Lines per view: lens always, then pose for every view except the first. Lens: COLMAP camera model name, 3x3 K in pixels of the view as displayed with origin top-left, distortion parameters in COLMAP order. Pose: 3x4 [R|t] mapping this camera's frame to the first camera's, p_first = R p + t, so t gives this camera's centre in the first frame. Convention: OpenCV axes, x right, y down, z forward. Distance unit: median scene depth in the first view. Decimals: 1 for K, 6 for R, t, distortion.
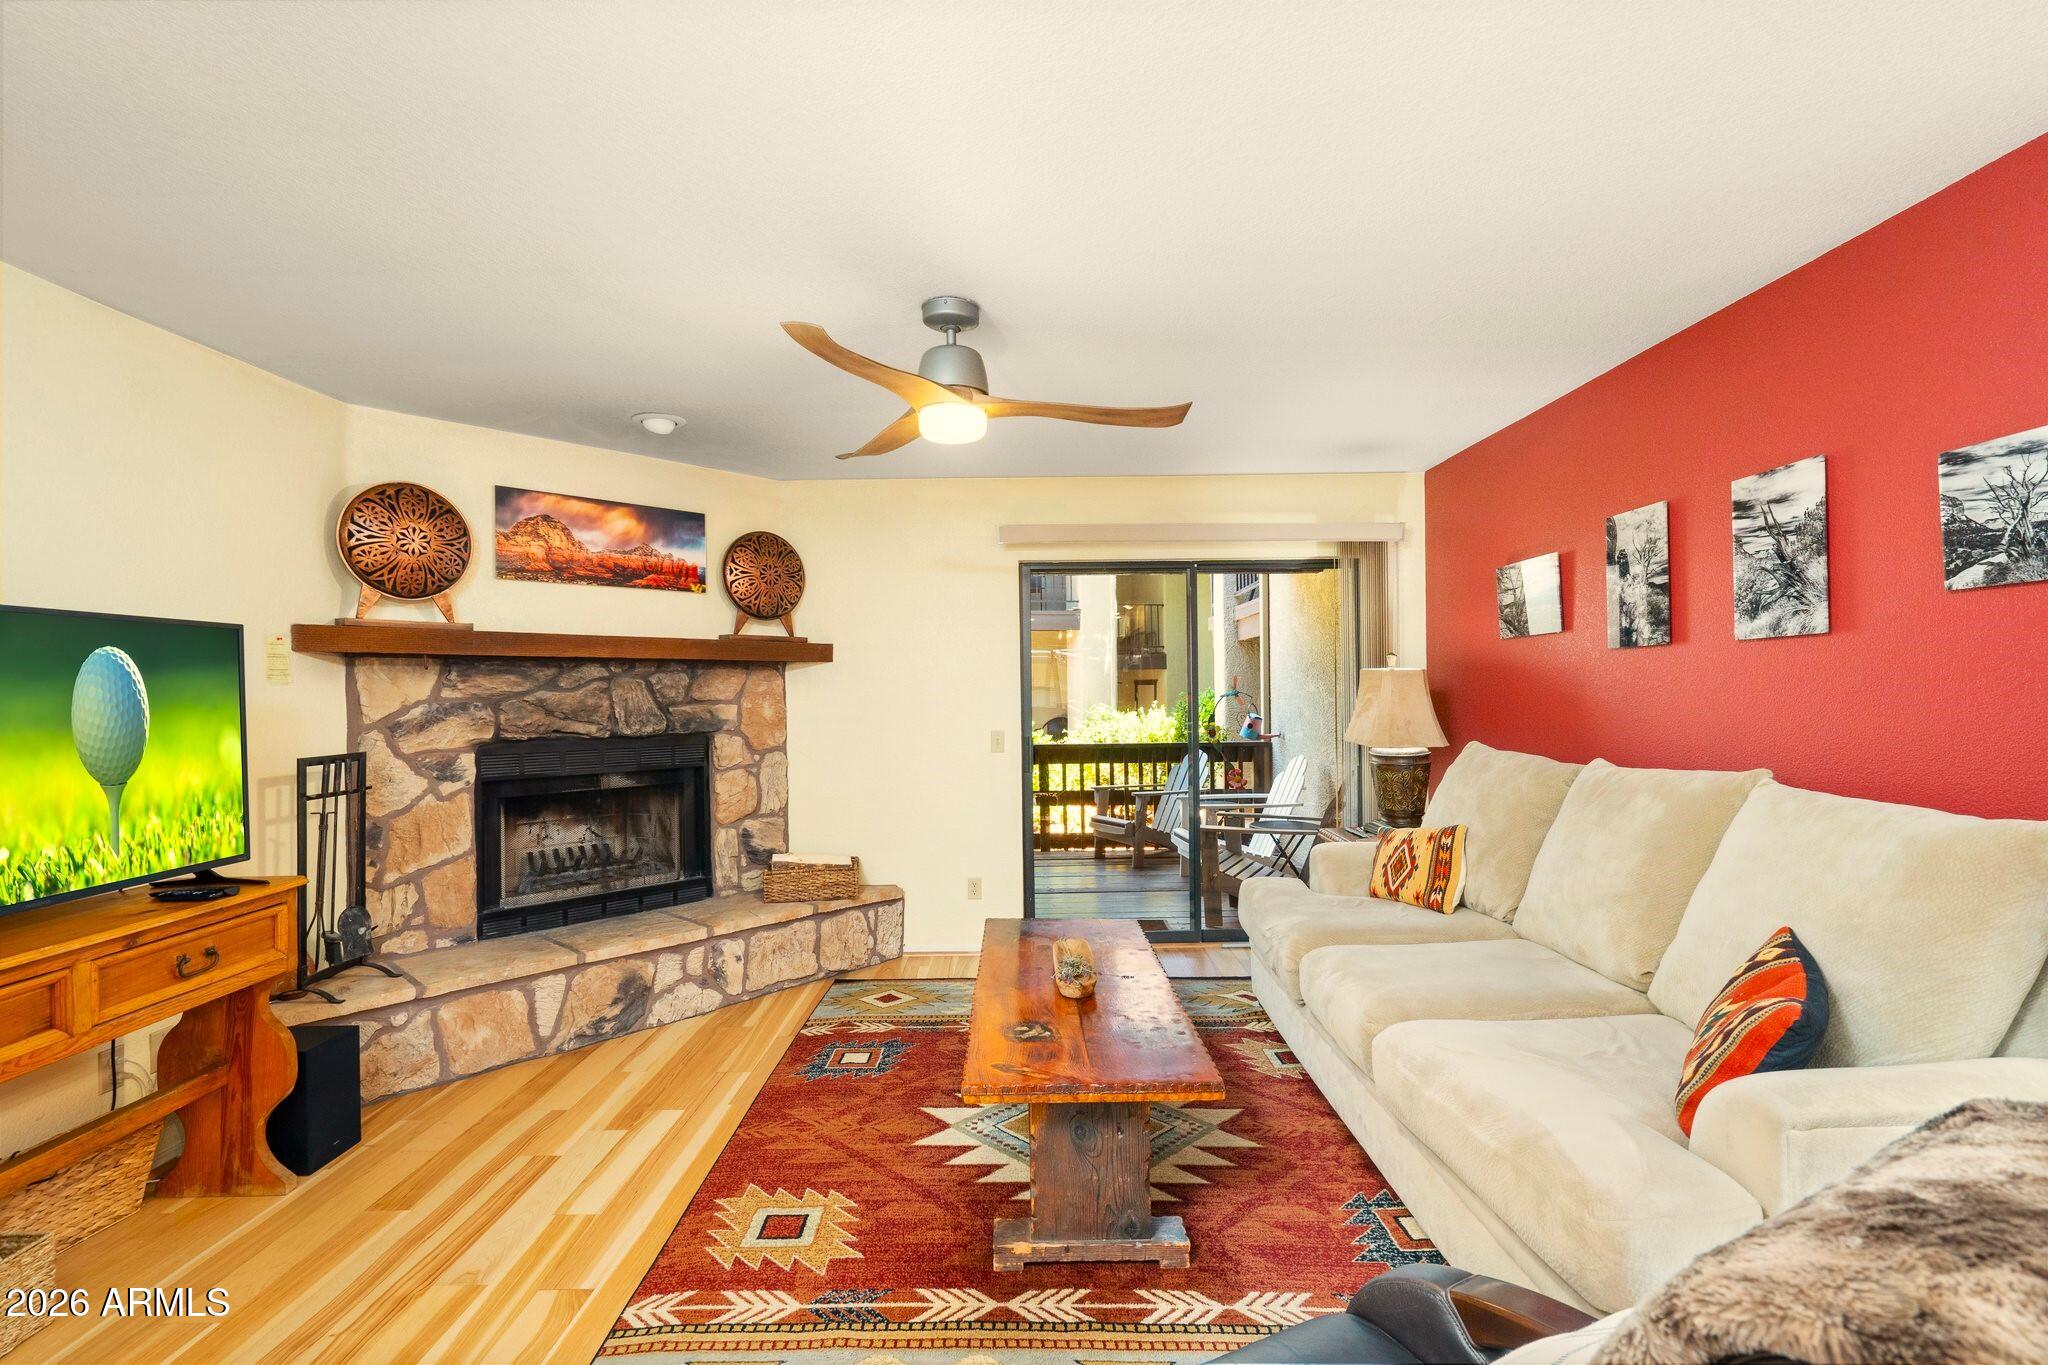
lens RADIAL K [[935.1, 0, 1025.9], [0, 935.1, 692.7], [0, 0, 1]] dist [0.003204, 0.000297]
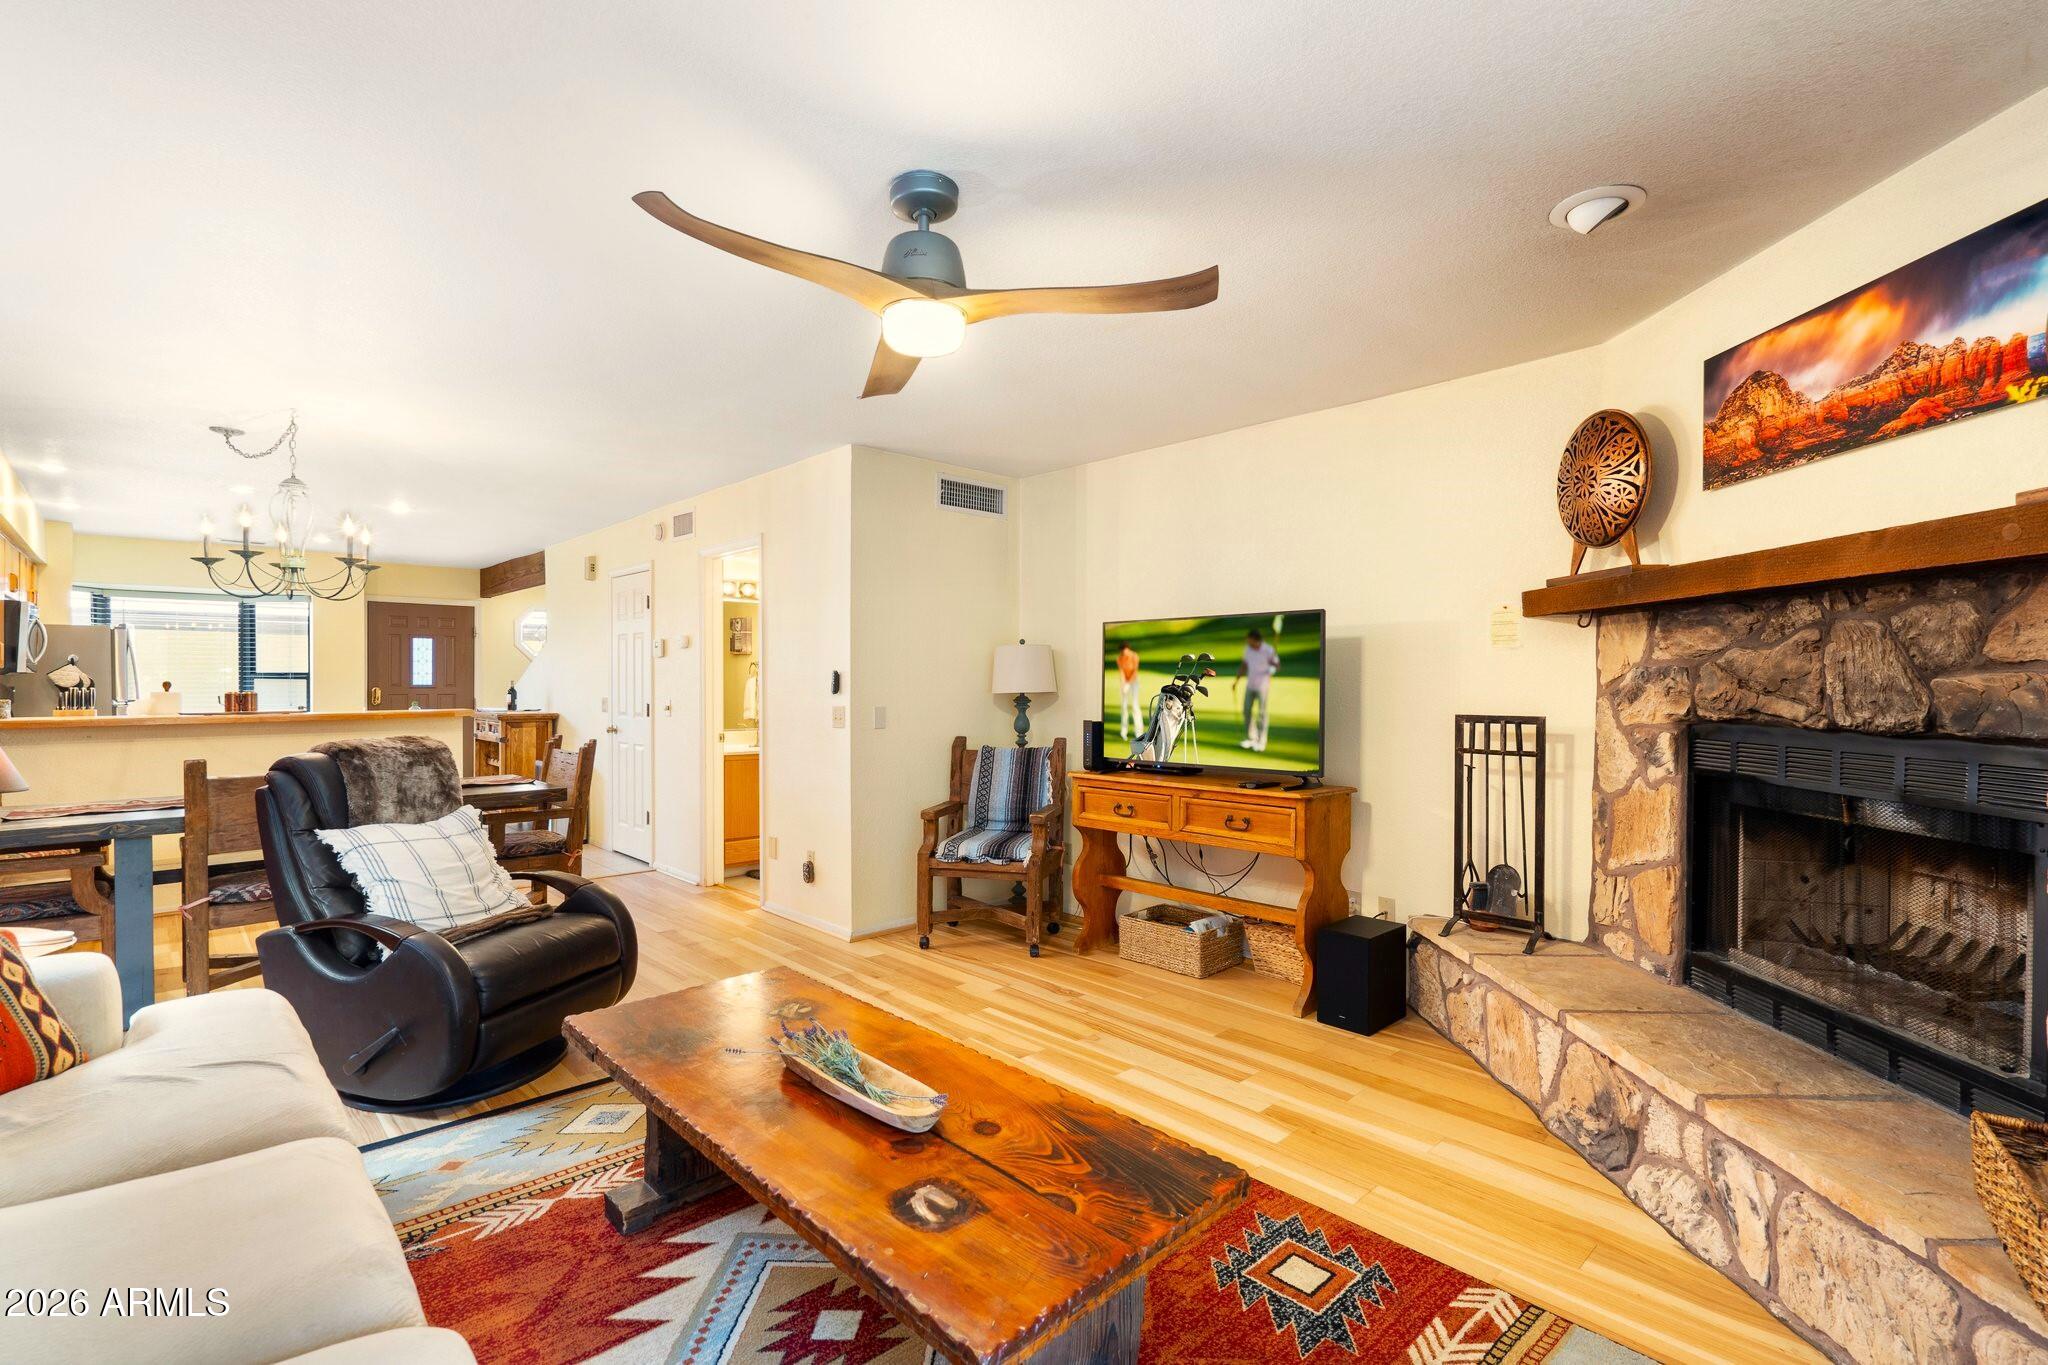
lens RADIAL K [[935.1, 0, 1025.7], [0, 935.1, 685.9], [0, 0, 1]] dist [0.003204, 0.000297]
pose [[-0.730830, 0.014529, -0.682404, 0.261751], [0.004786, 0.999858, 0.016162, 0.010147], [0.682542, 0.008546, -0.730796, 1.017432]]
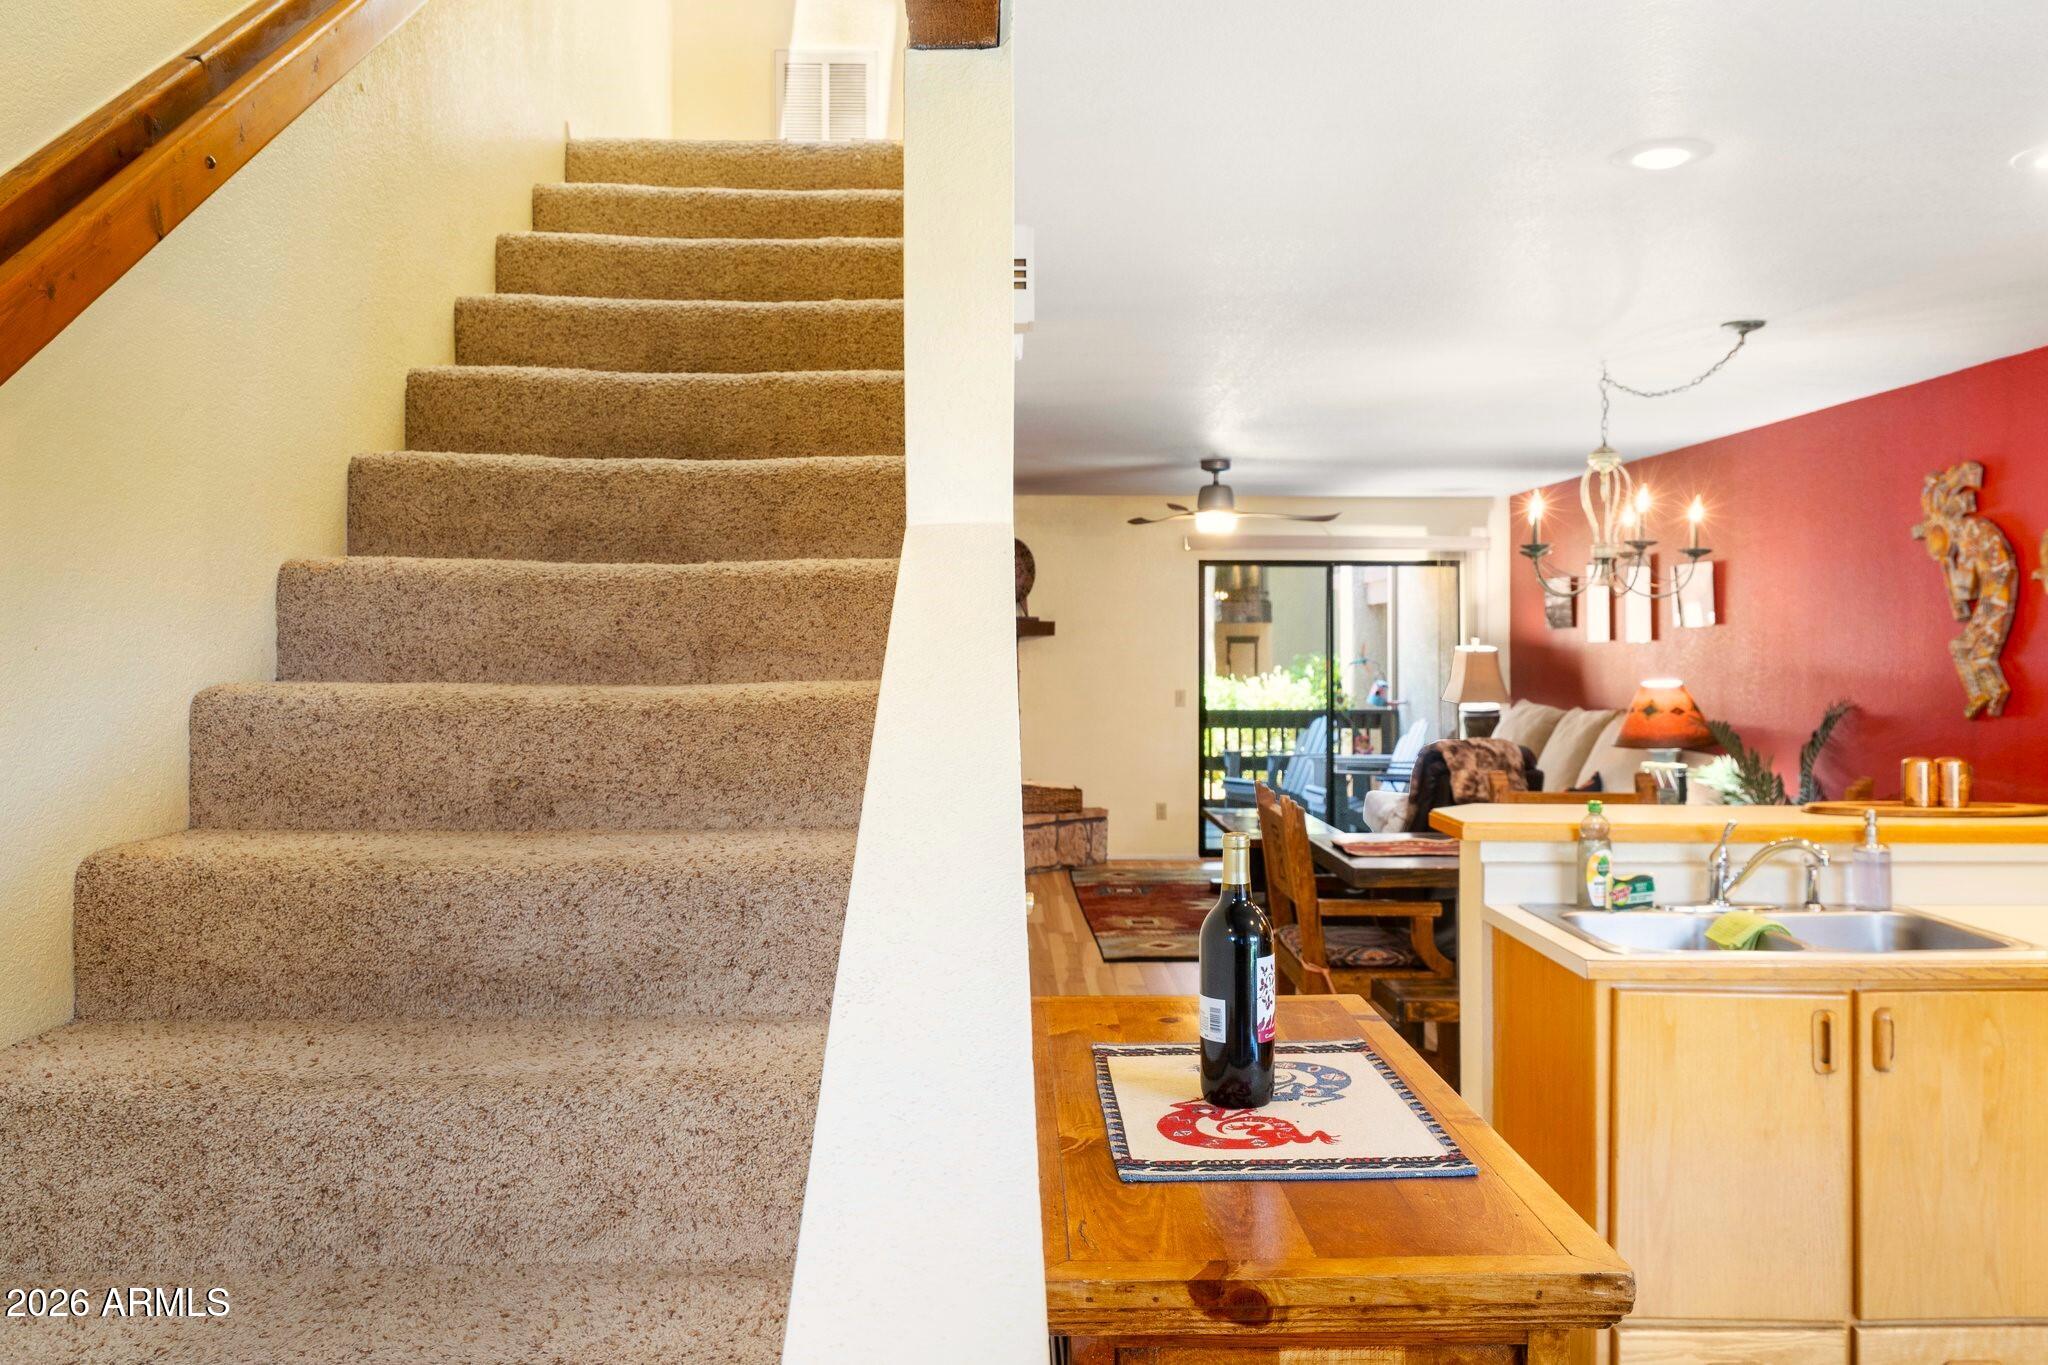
lens RADIAL K [[1634.9, 0, 1018.0], [0, 1634.9, 600.1], [0, 0, 1]] dist [-0.006695, 0.001337]
pose [[0.999867, 0.011518, 0.011575, -0.312004], [-0.011182, 0.999526, -0.028680, -0.018035], [-0.011900, 0.028546, 0.999522, -1.399159]]
